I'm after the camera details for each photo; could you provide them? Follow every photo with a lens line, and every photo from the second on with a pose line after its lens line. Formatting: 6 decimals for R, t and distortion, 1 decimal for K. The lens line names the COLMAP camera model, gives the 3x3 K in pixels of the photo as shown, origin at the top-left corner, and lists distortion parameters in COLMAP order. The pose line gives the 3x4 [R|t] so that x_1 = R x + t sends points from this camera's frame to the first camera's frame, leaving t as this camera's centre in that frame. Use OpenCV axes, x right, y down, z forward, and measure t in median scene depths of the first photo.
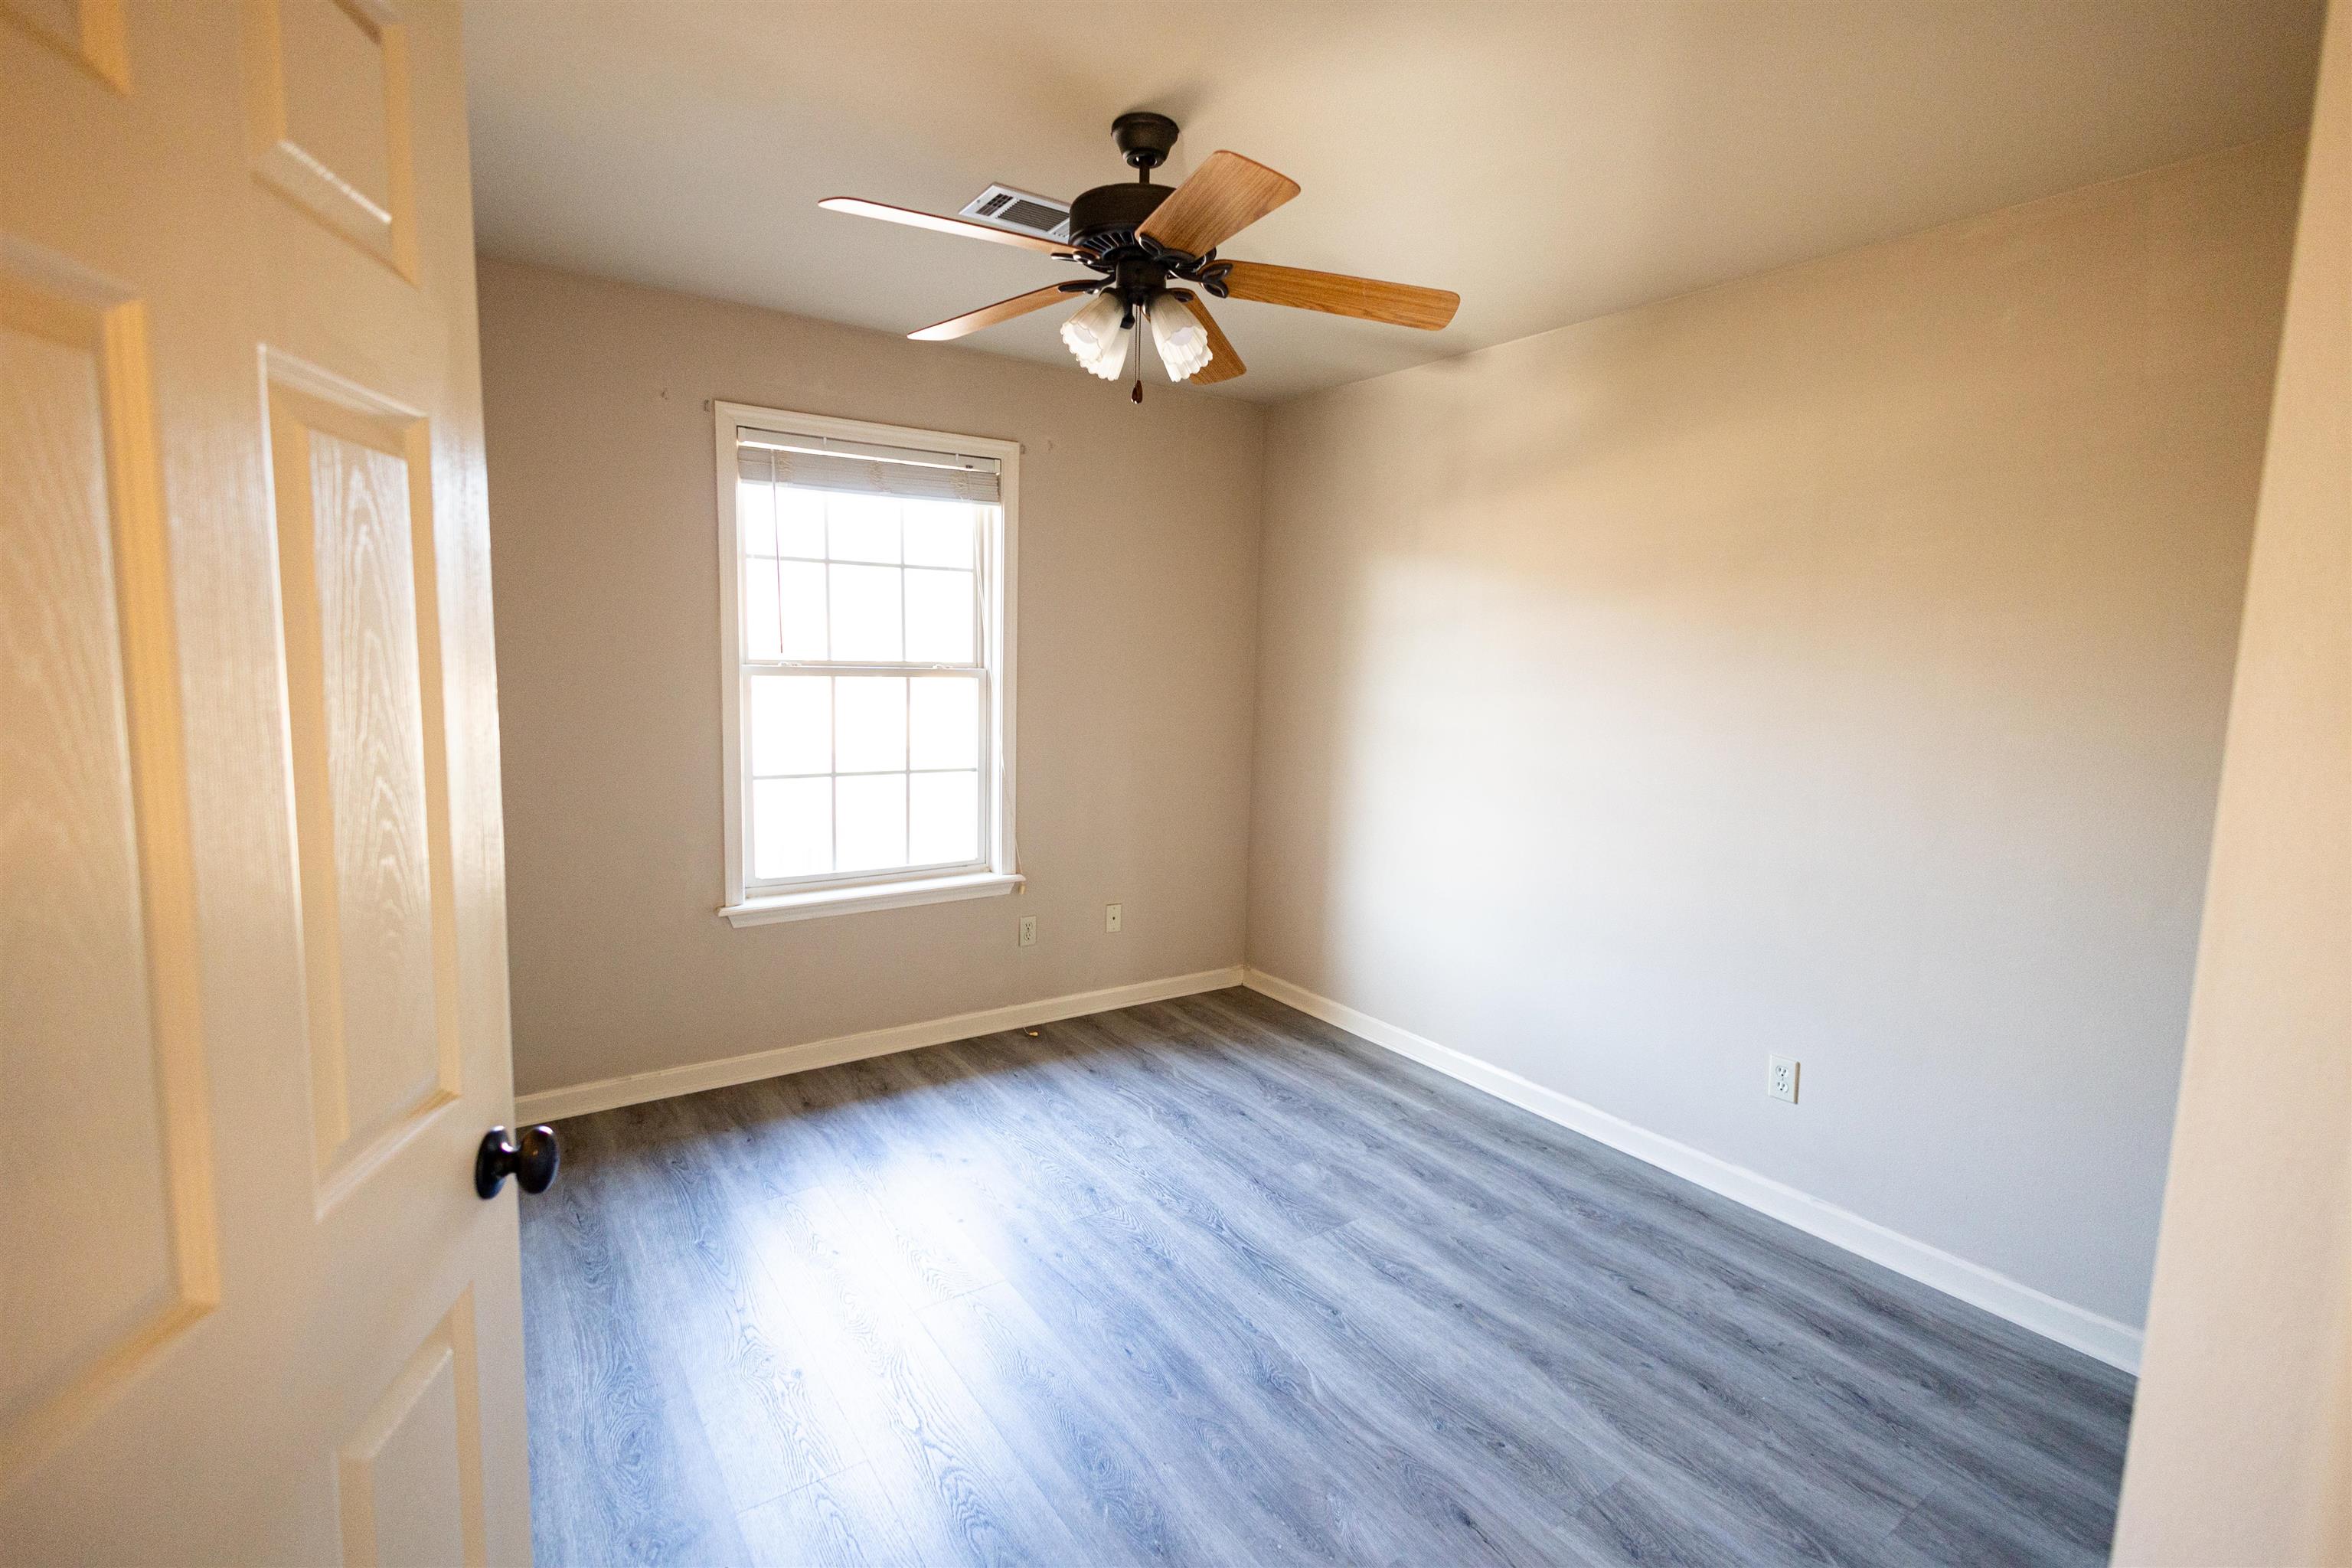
lens RADIAL K [[1083.4, 0, 1174.2], [0, 1083.4, 788.7], [0, 0, 1]] dist [0.014342, -0.004013]
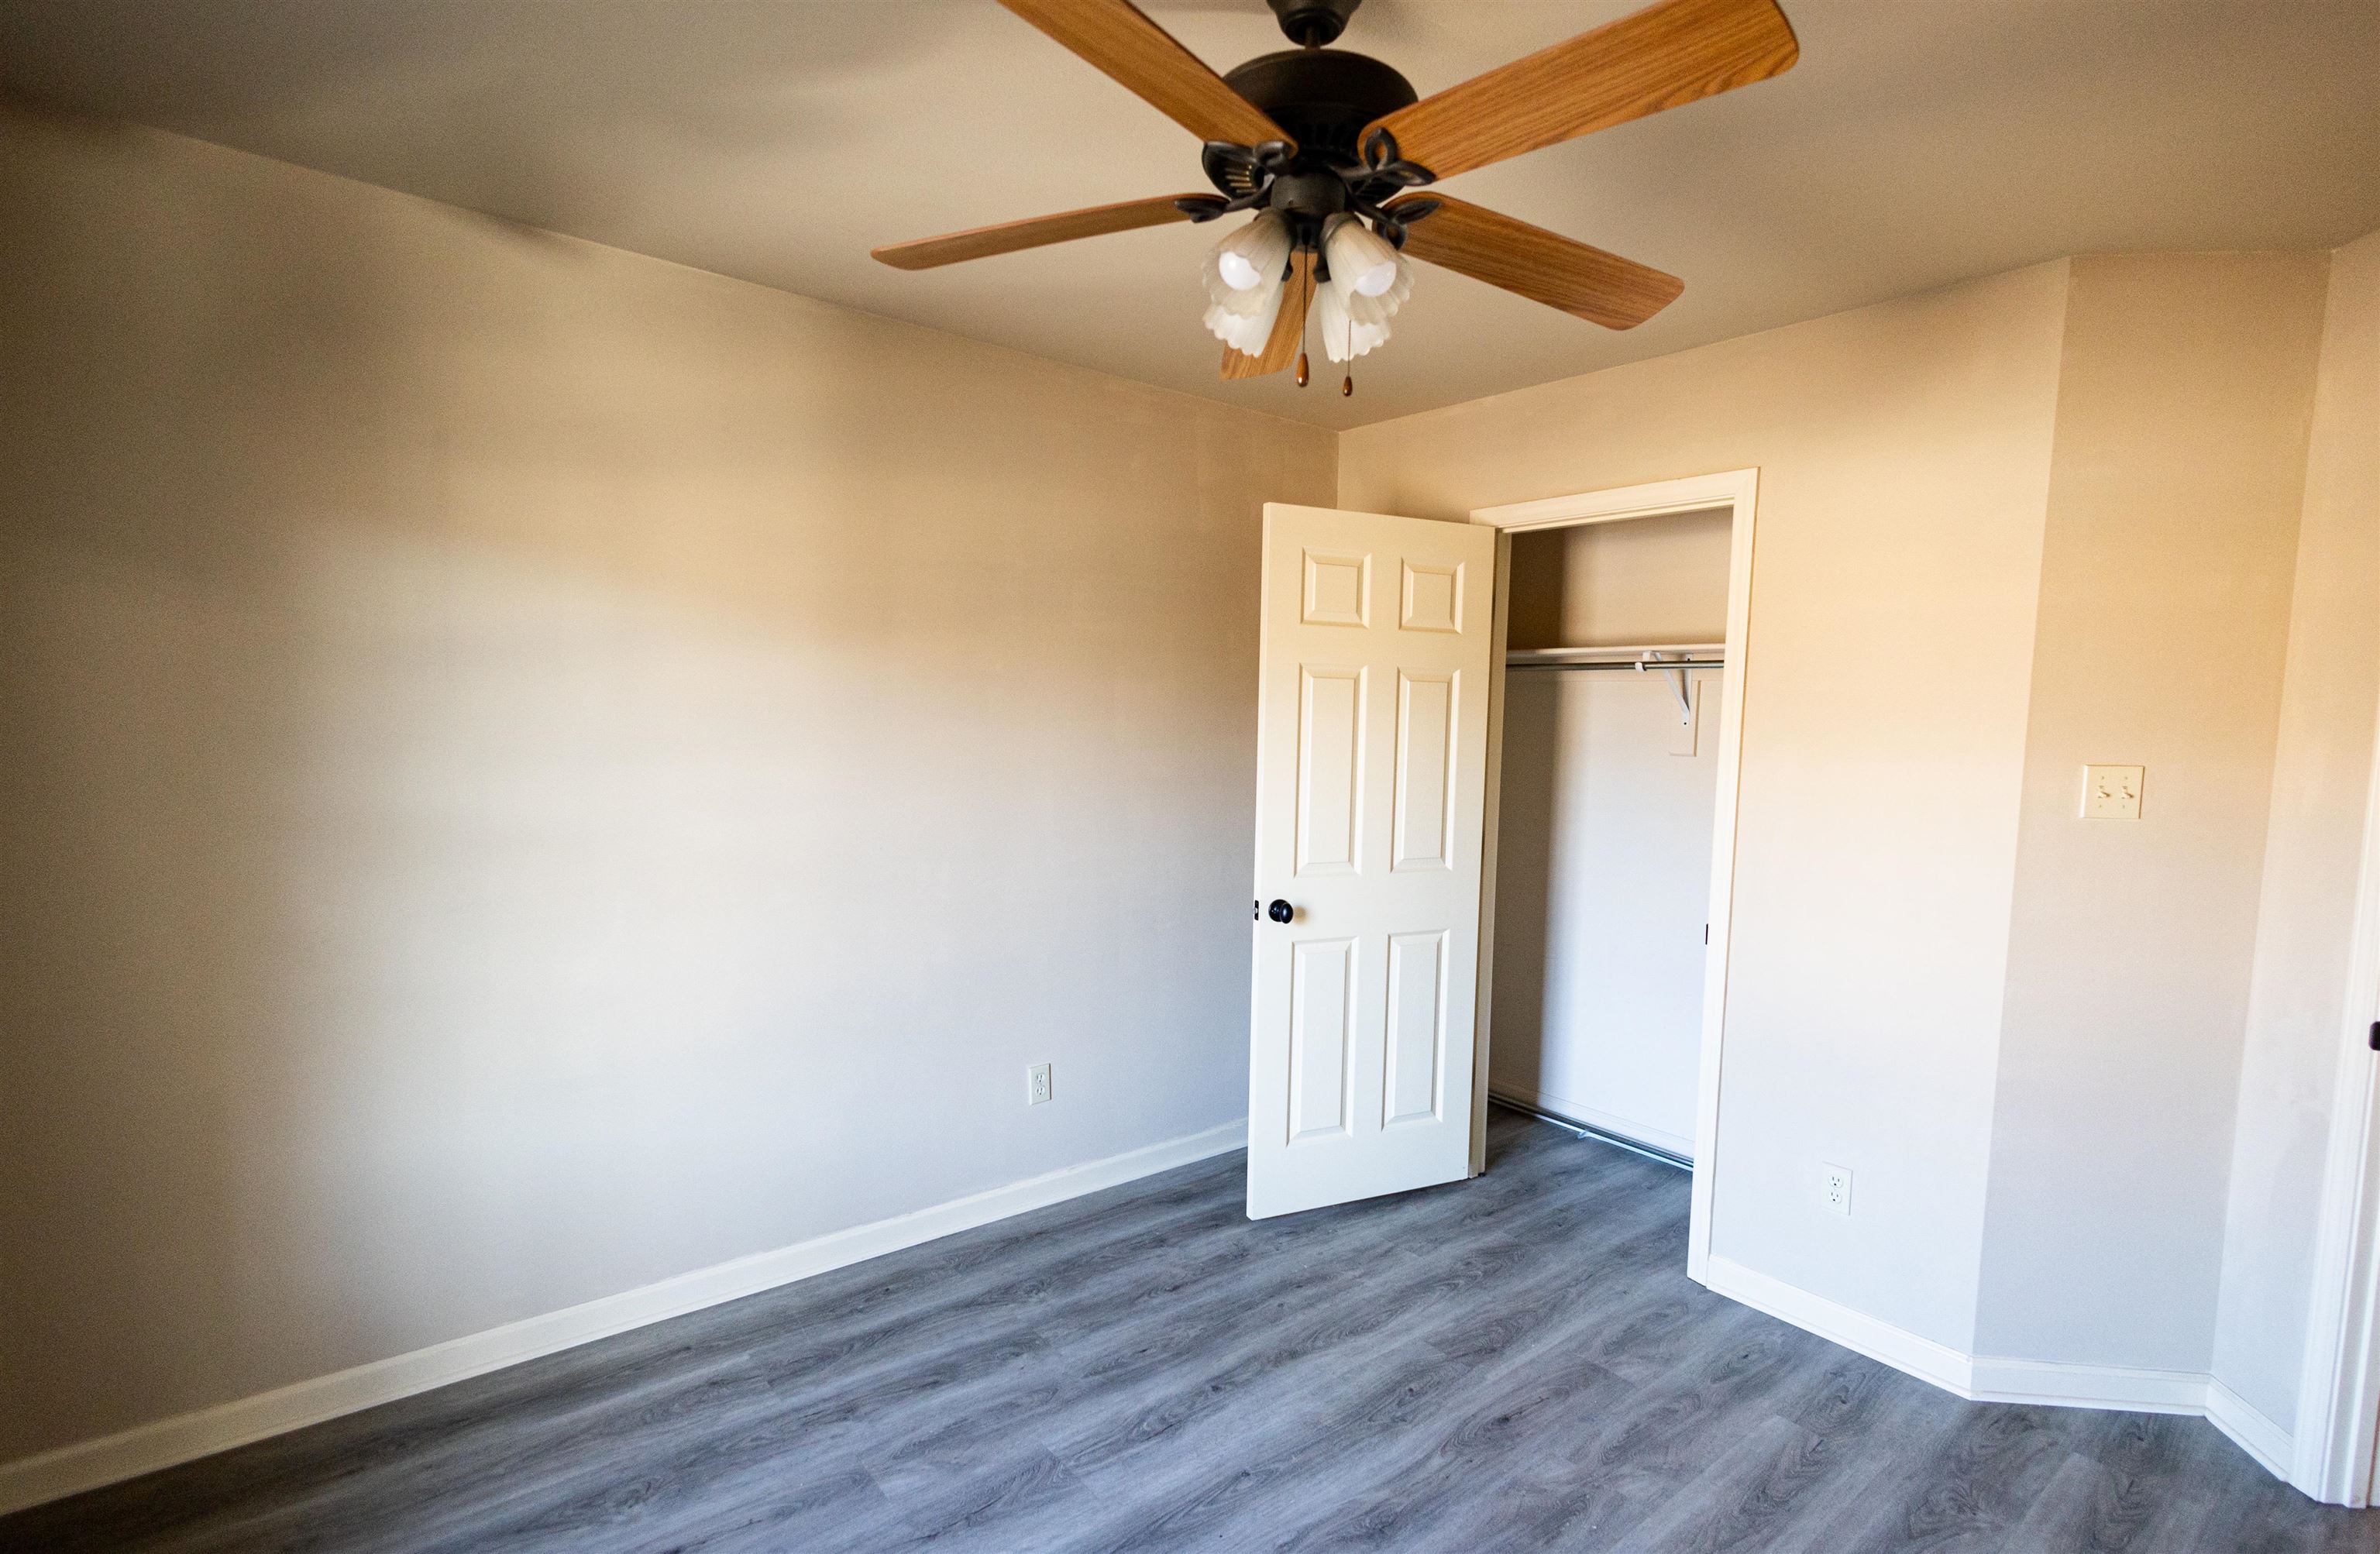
lens RADIAL K [[1186.9, 0, 1197.7], [0, 1186.9, 779.6], [0, 0, 1]] dist [0.003073, 0.000043]
pose [[-0.112473, -0.086201, 0.989909, -0.670813], [0.094309, 0.990807, 0.096995, -0.153308], [-0.989169, 0.104267, -0.103310, 0.965267]]
